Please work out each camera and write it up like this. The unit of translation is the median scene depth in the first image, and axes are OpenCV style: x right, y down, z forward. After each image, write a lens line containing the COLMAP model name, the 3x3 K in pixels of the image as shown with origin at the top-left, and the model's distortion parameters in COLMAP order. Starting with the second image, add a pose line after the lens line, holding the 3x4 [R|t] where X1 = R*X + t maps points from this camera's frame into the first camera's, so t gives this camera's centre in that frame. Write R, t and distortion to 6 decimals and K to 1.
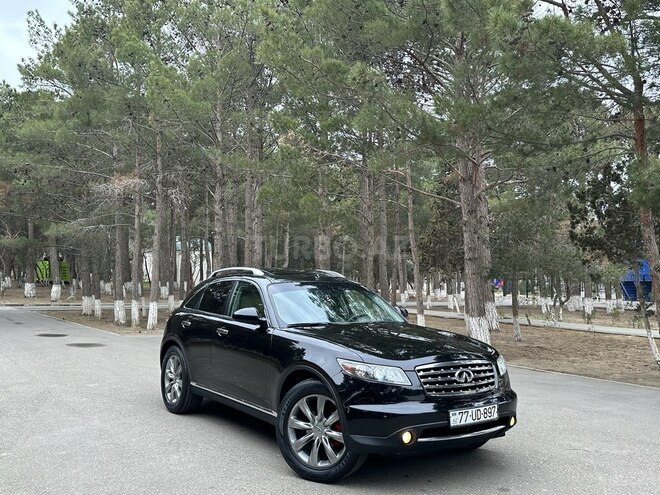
lens RADIAL K [[630.3, 0, 343.1], [0, 630.3, 234.9], [0, 0, 1]] dist [0.057103, 0.000000]
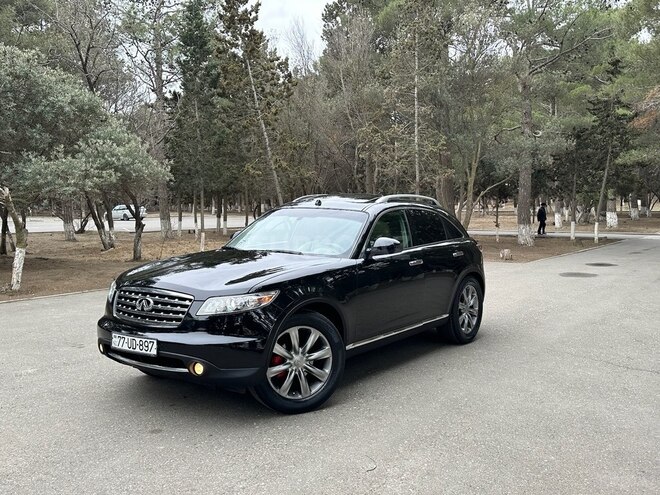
lens RADIAL K [[630.3, 0, 328.6], [0, 630.3, 250.9], [0, 0, 1]] dist [0.057103, 0.000000]
pose [[0.307787, 0.044455, -0.950416, 0.513194], [0.080453, 0.994114, 0.072553, 0.042307], [0.948048, -0.098795, 0.302399, 0.428834]]
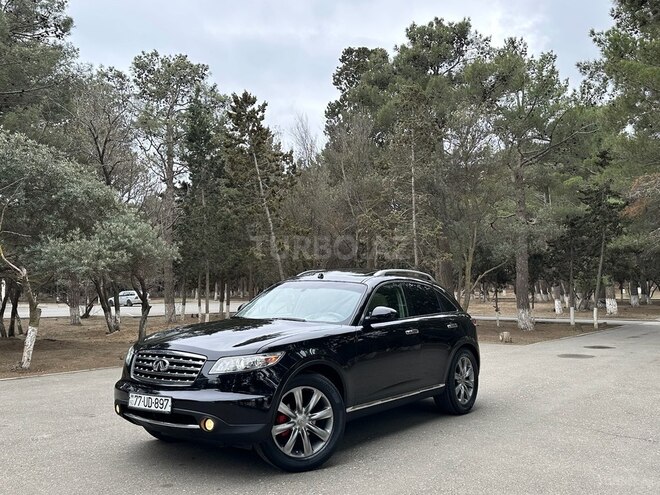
lens RADIAL K [[630.3, 0, 327.4], [0, 630.3, 244.5], [0, 0, 1]] dist [0.057103, 0.000000]
pose [[0.303211, -0.096759, -0.947998, 0.555644], [0.078819, 0.993969, -0.076241, 0.055813], [0.949658, -0.051603, 0.309009, 0.414189]]
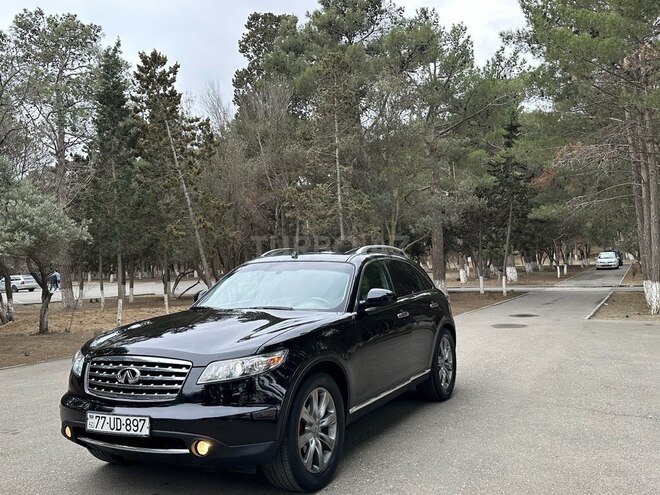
lens RADIAL K [[630.3, 0, 330.7], [0, 630.3, 243.8], [0, 0, 1]] dist [0.057103, 0.000000]
pose [[0.455051, -0.070948, -0.887634, 0.455670], [0.110318, 0.993633, -0.022866, 0.044924], [0.883605, -0.087517, 0.459981, 0.379387]]
